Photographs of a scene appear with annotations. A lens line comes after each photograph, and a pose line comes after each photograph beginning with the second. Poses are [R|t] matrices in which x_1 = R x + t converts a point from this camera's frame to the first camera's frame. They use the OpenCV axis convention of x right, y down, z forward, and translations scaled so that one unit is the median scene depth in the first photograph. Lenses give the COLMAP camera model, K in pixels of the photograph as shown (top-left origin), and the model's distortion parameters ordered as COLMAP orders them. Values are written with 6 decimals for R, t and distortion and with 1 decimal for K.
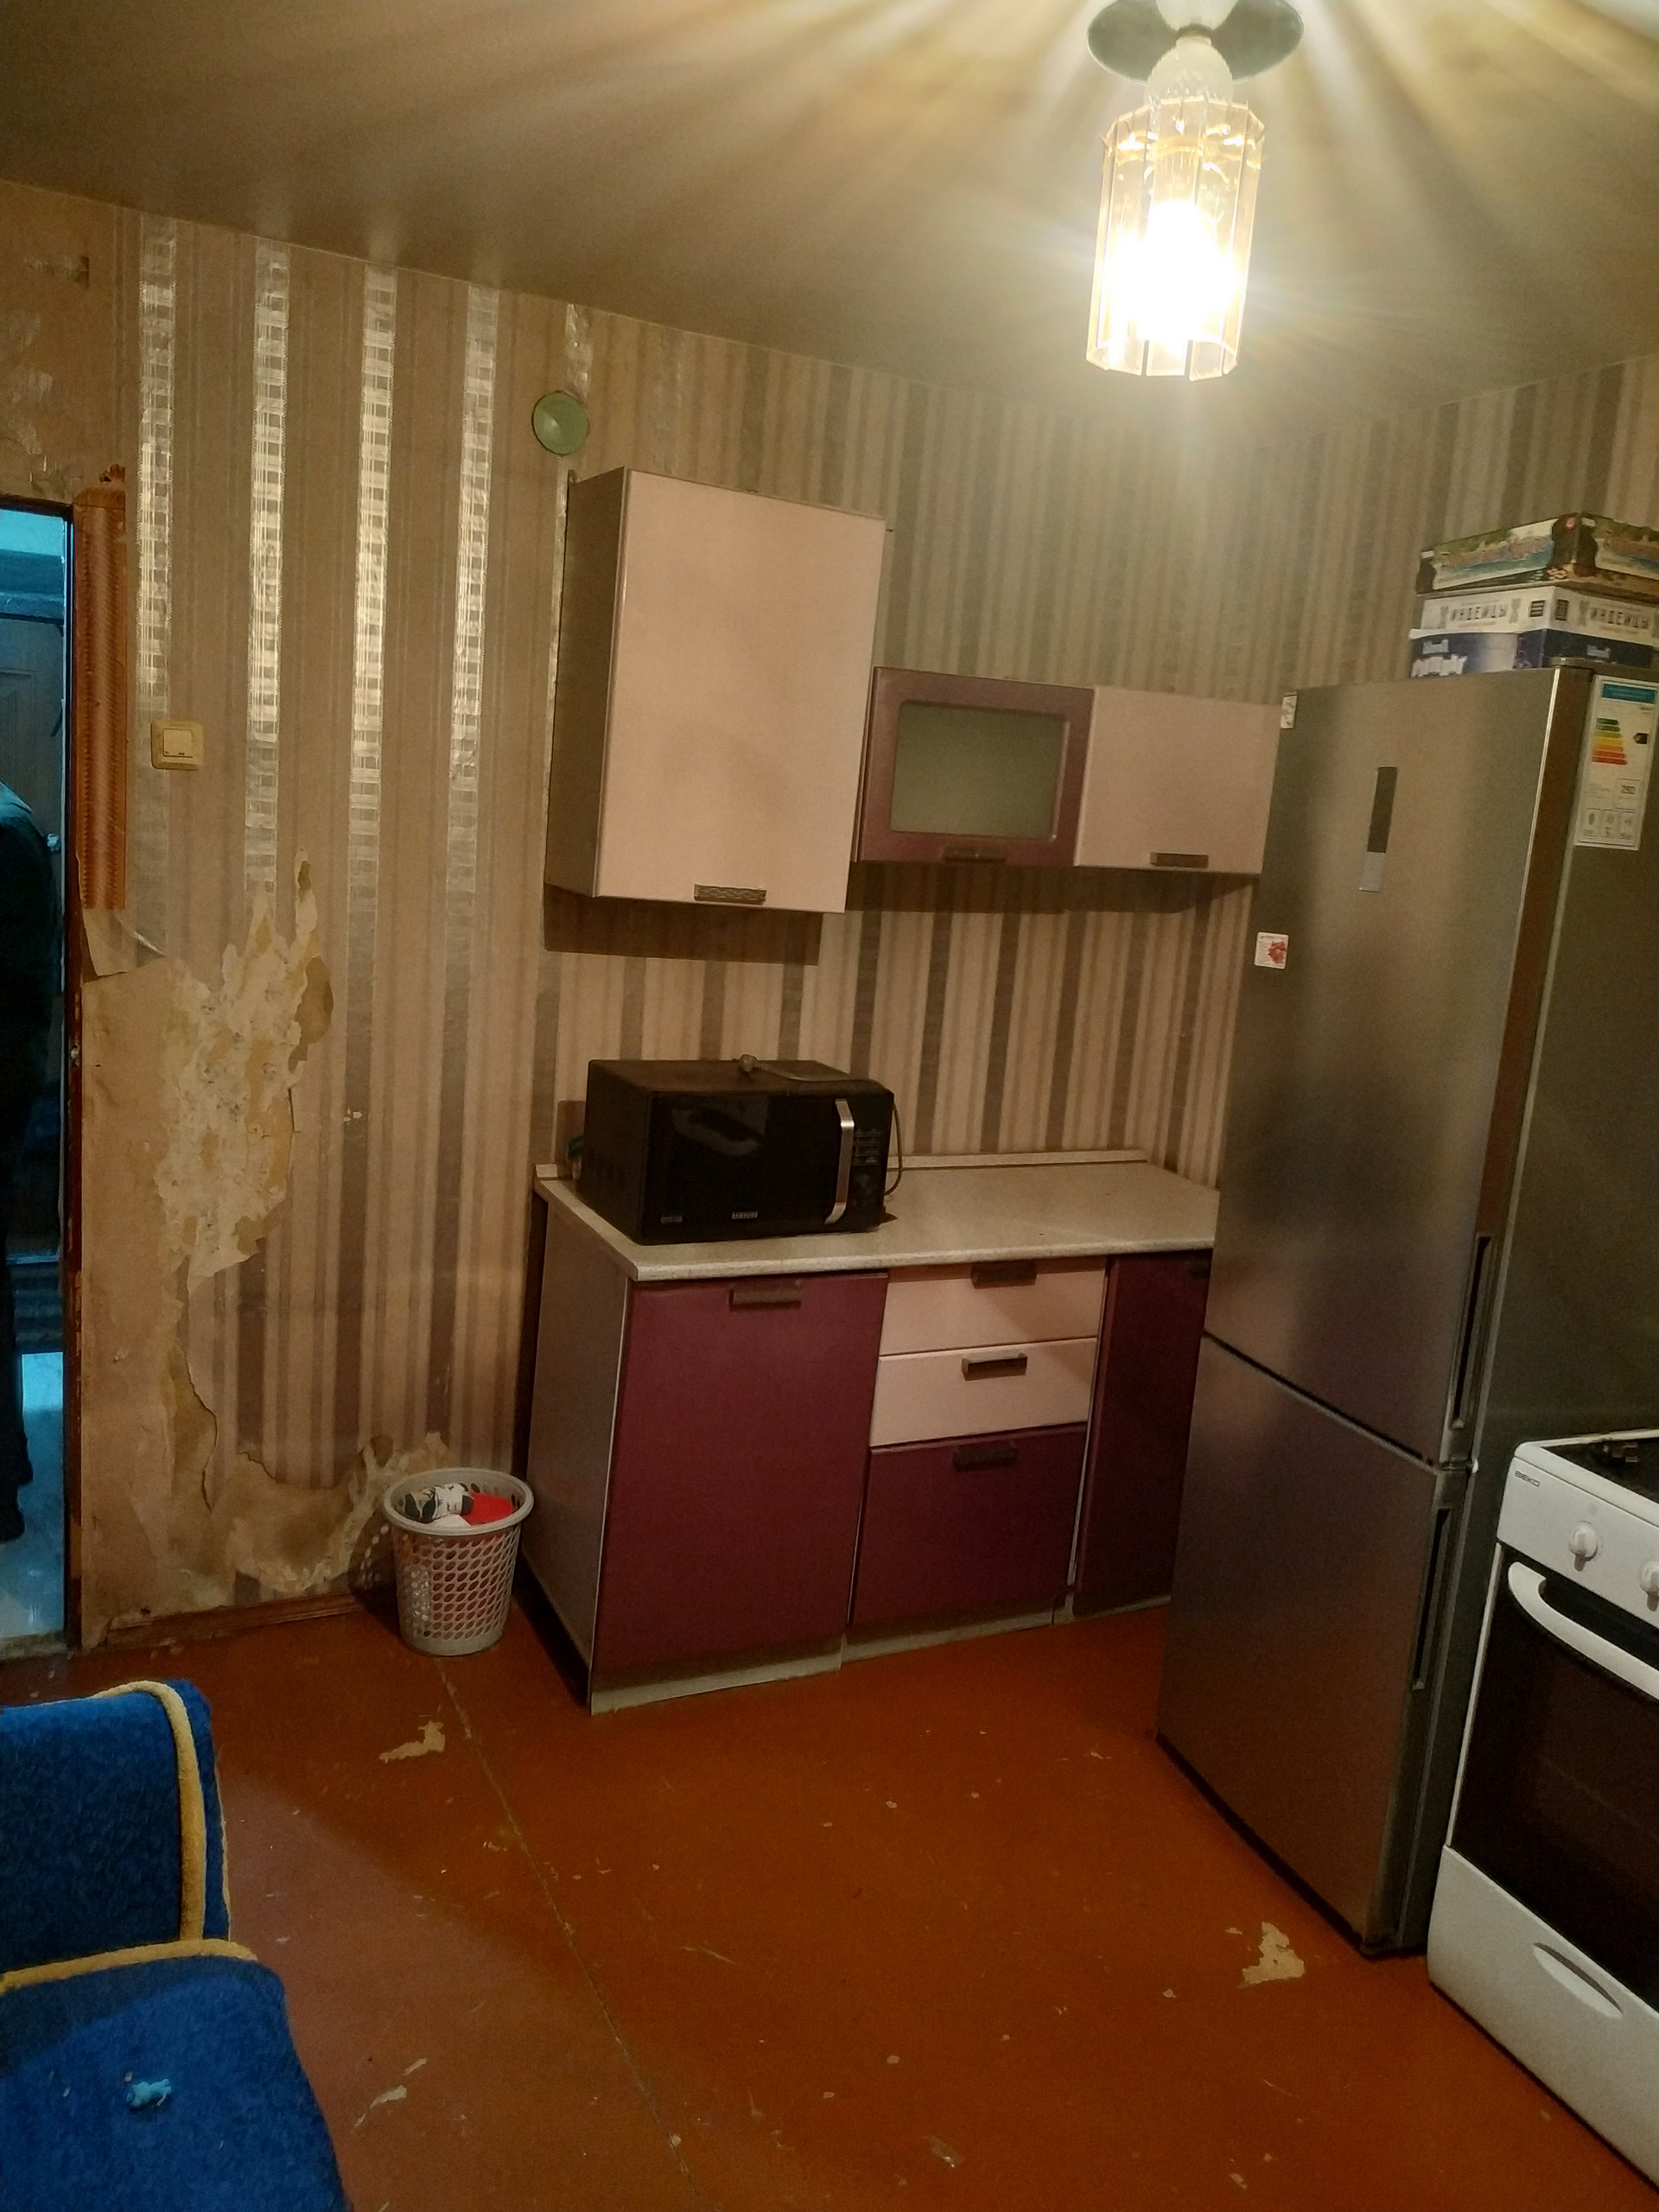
lens RADIAL K [[1573.9, 0, 834.7], [0, 1573.9, 1096.2], [0, 0, 1]] dist [0.045801, -0.123624]
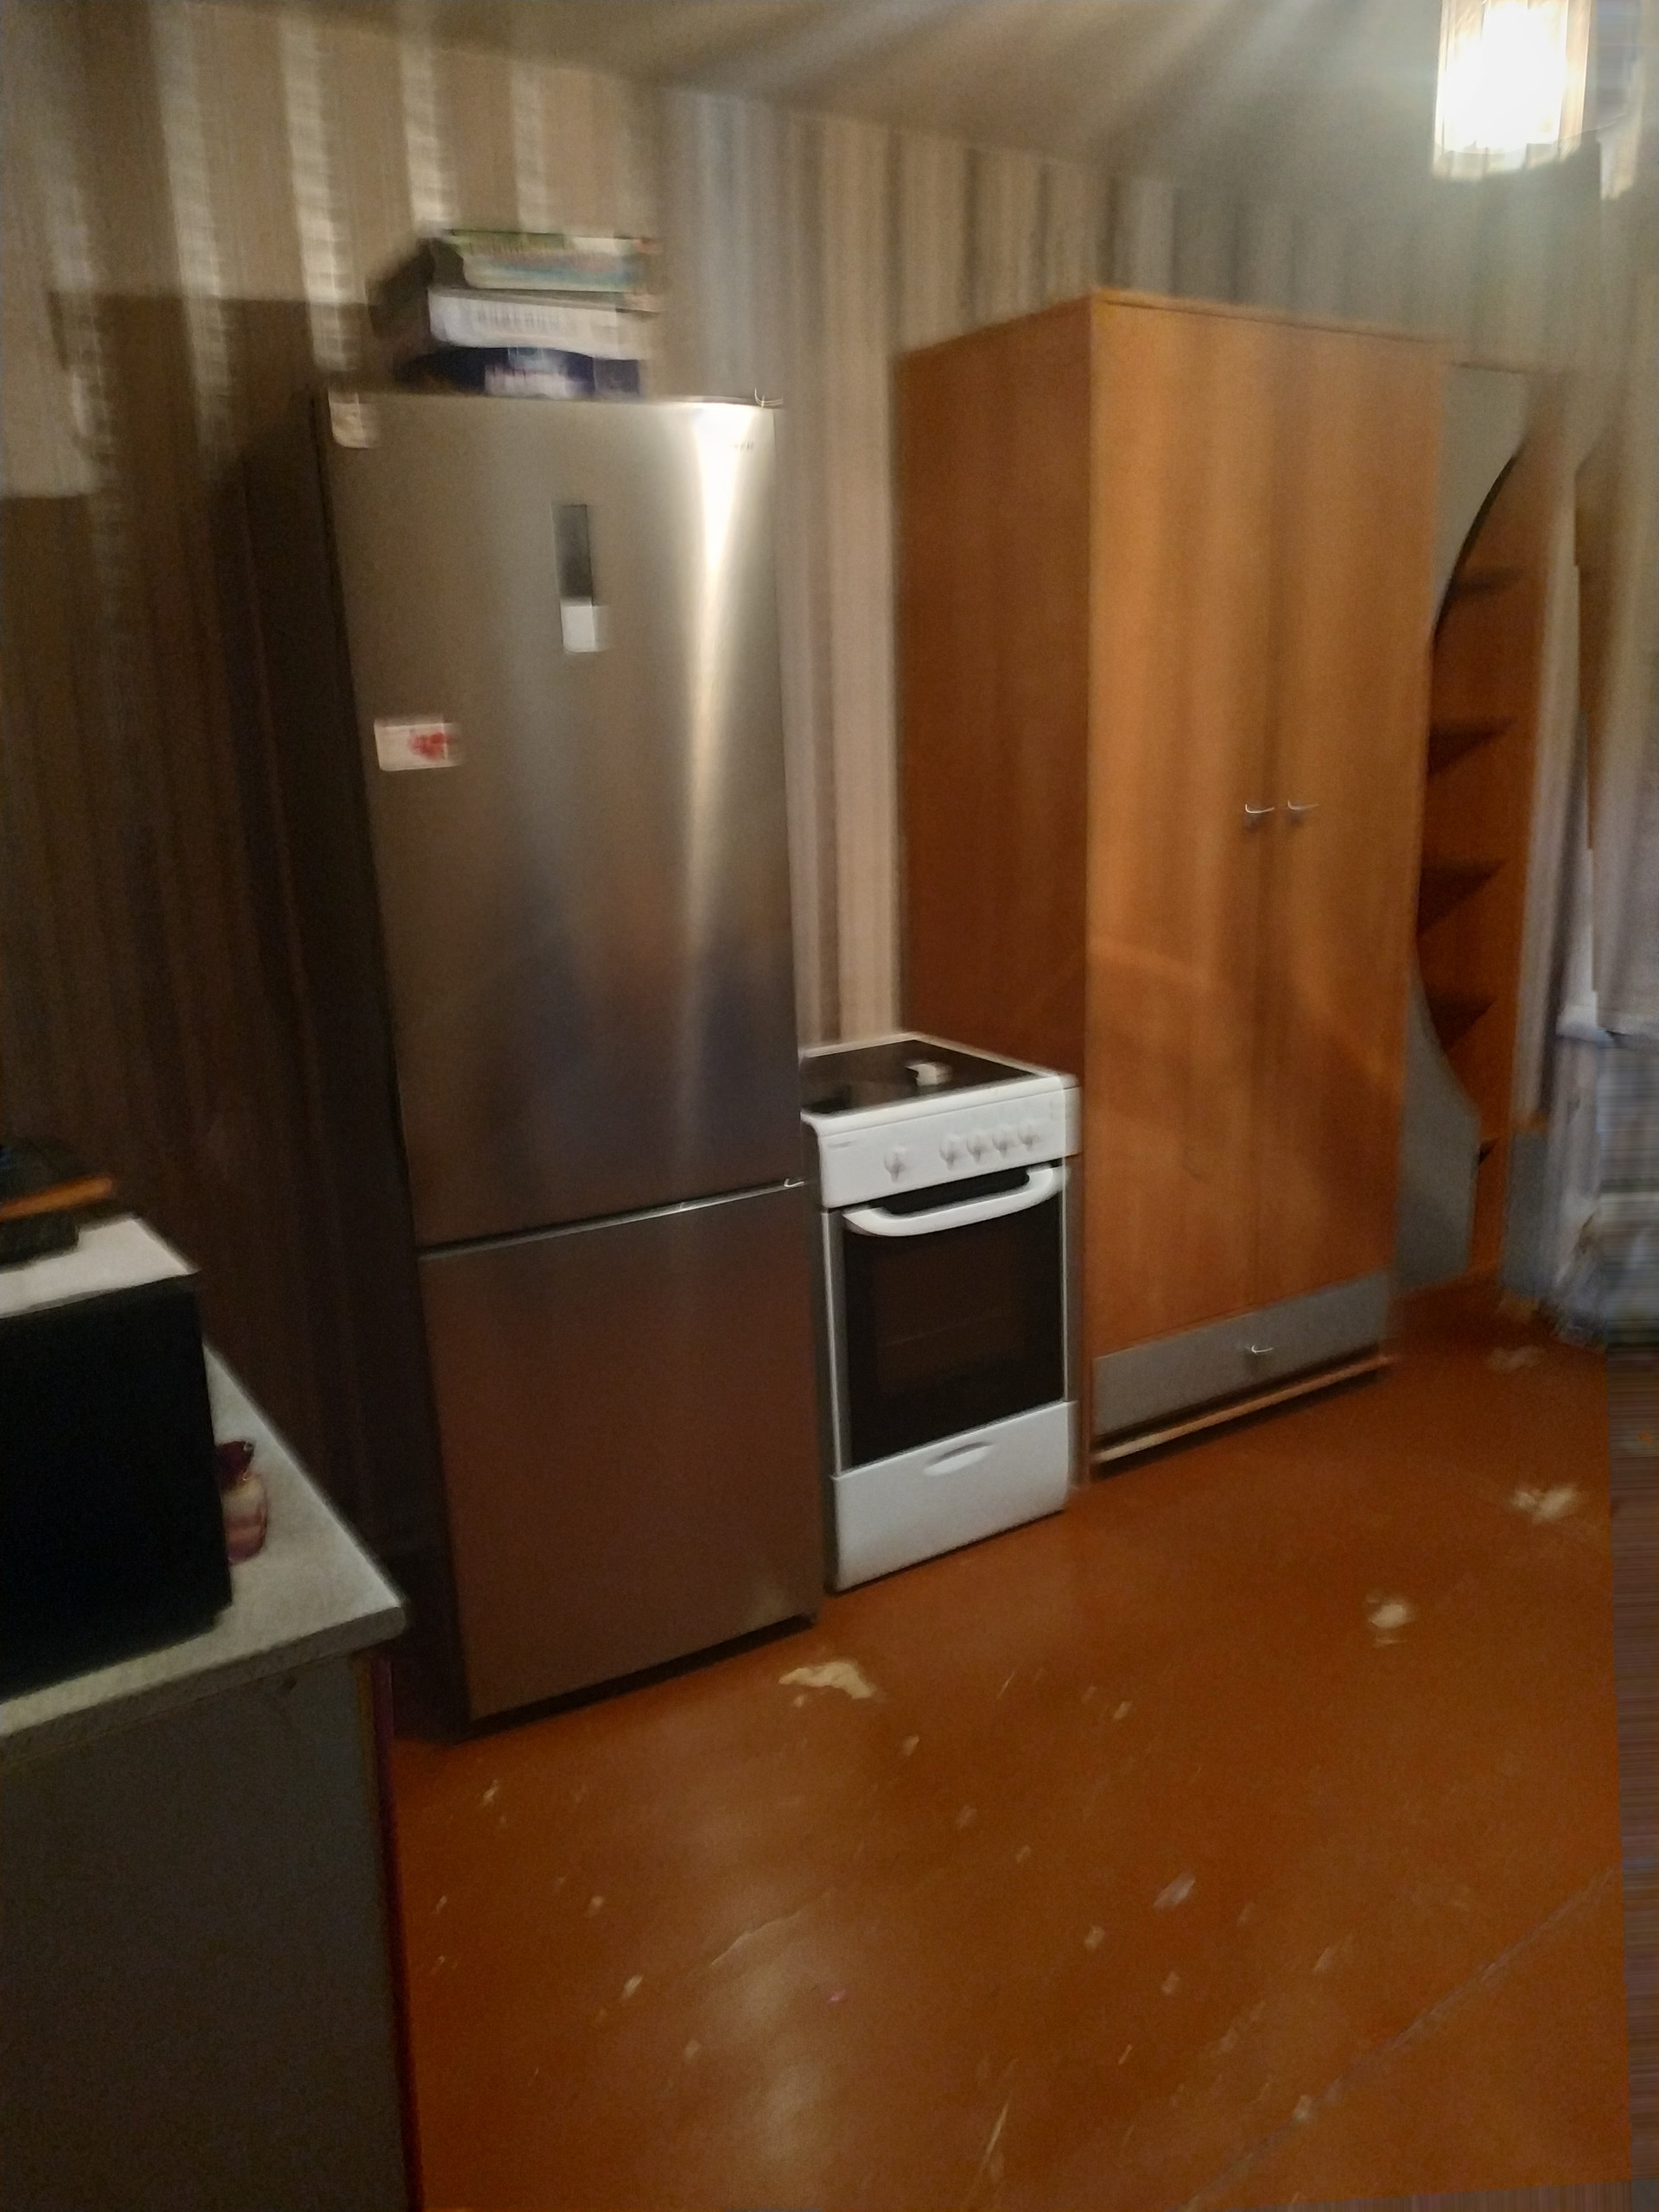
lens RADIAL K [[1570.3, 0, 819.7], [0, 1570.3, 1101.6], [0, 0, 1]] dist [0.005050, -0.025380]
pose [[-0.131286, -0.328013, 0.935506, -0.592570], [0.194289, 0.916860, 0.348741, -0.182123], [-0.972119, 0.227543, -0.056641, 0.996887]]
